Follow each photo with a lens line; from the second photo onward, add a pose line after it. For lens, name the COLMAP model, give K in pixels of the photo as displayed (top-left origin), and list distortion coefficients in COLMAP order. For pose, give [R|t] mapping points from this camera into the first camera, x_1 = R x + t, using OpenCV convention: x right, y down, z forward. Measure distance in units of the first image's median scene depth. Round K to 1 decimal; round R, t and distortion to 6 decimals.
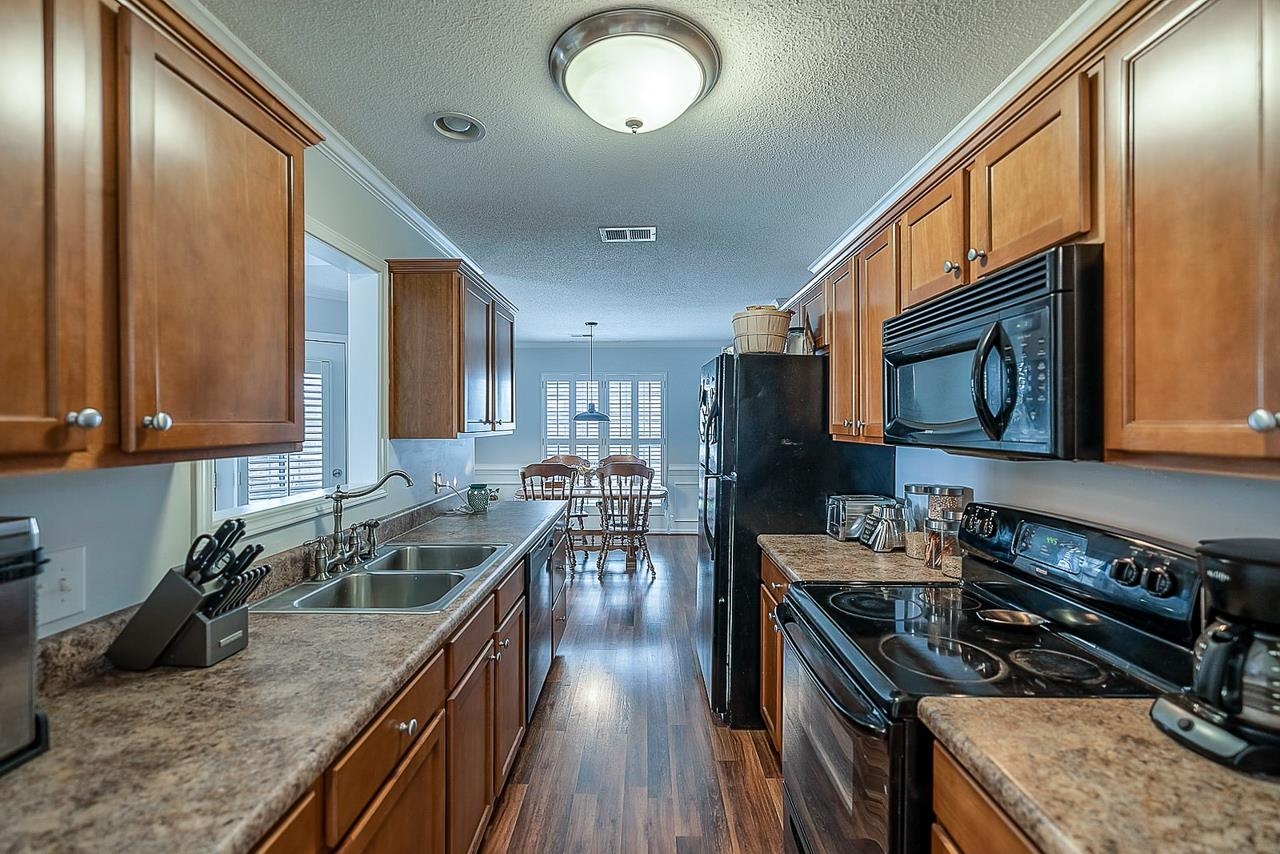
lens RADIAL K [[554.8, 0, 644.2], [0, 554.8, 428.9], [0, 0, 1]] dist [-0.000498, -0.000216]
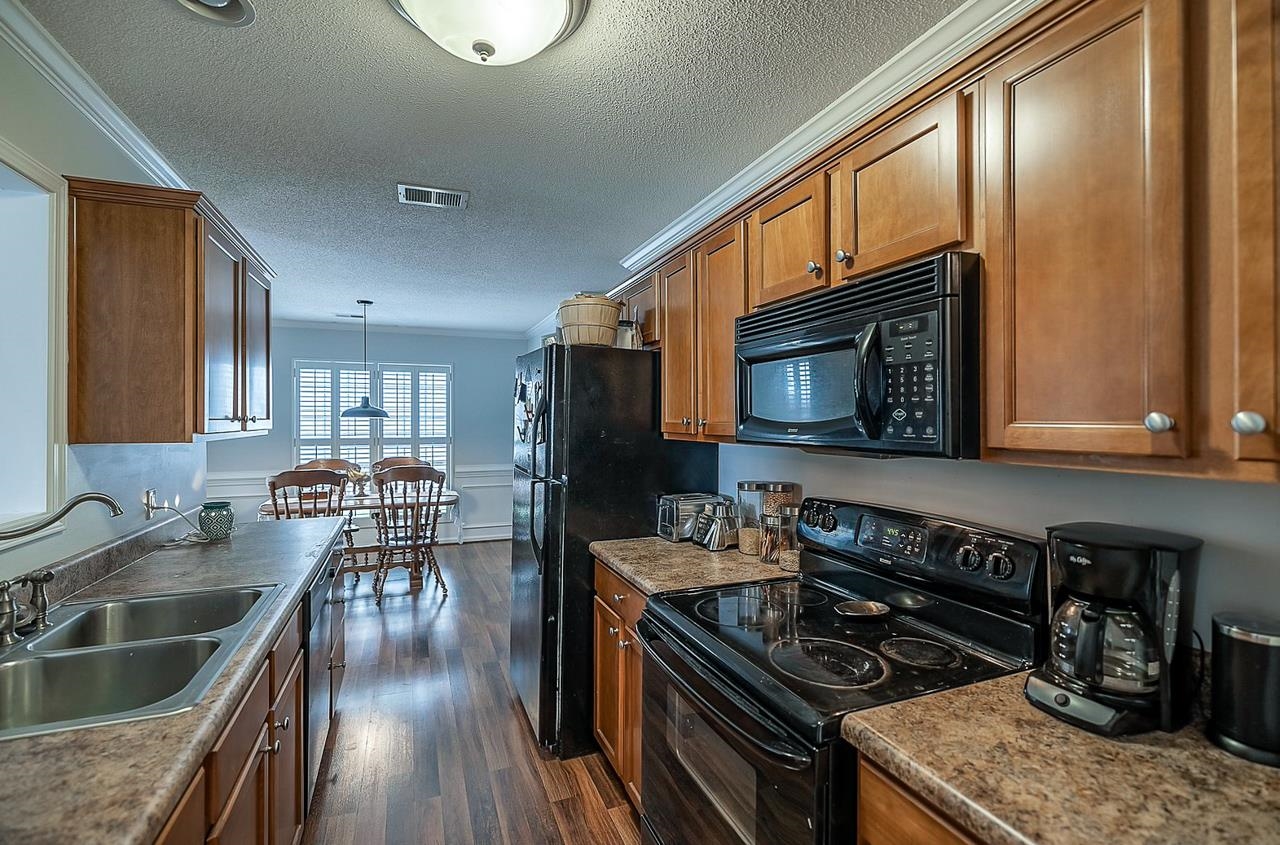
lens RADIAL K [[565.2, 0, 640.0], [0, 565.2, 422.5], [0, 0, 1]] dist [0.000629, -0.000967]
pose [[0.925135, -0.000081, 0.379638, -0.083650], [0.002147, 0.999985, -0.005017, -0.003296], [-0.379632, 0.005456, 0.925122, 0.111800]]
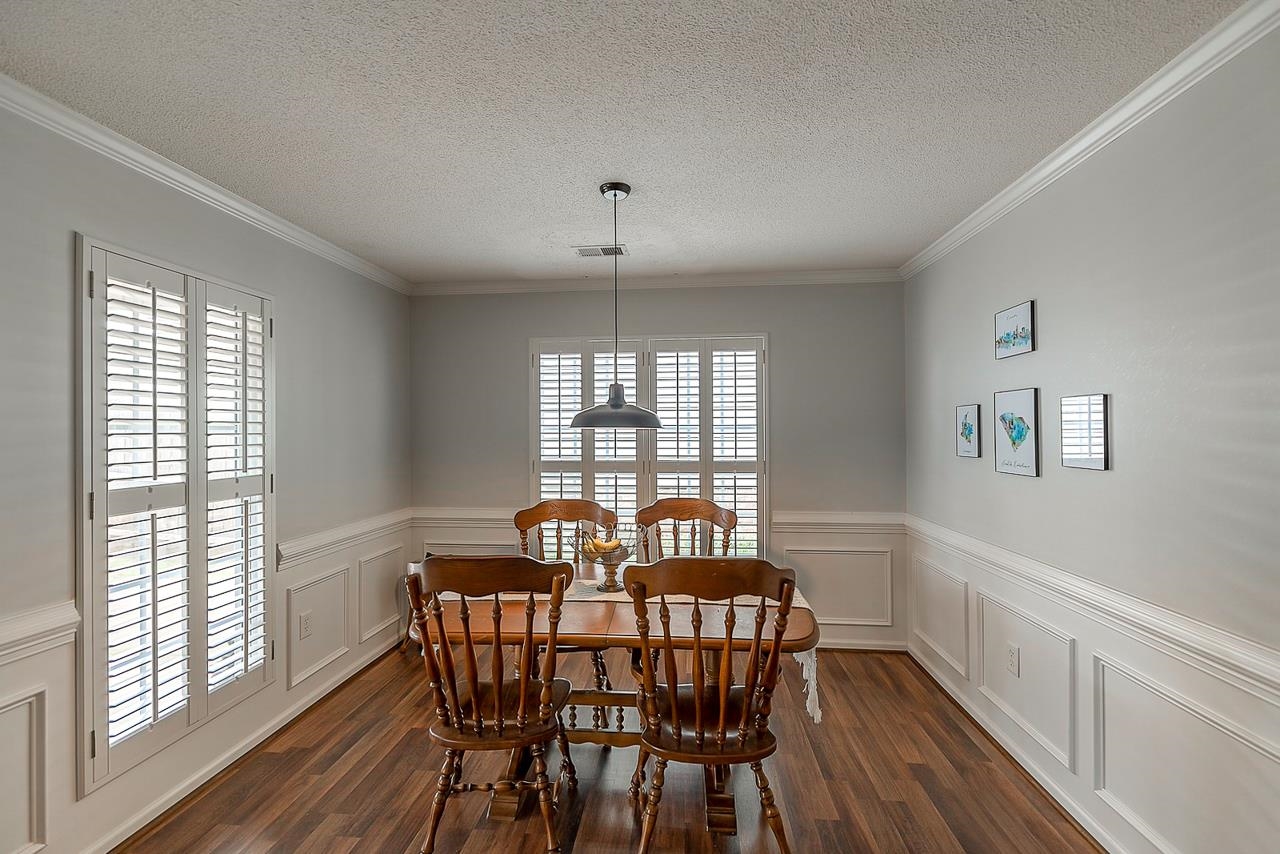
lens RADIAL K [[554.8, 0, 644.2], [0, 554.8, 428.9], [0, 0, 1]] dist [-0.000498, -0.000216]
pose [[0.997067, -0.001984, -0.076507, -0.106127], [0.000934, 0.999905, -0.013758, -0.017790], [0.076527, 0.013647, 0.996974, 1.456161]]
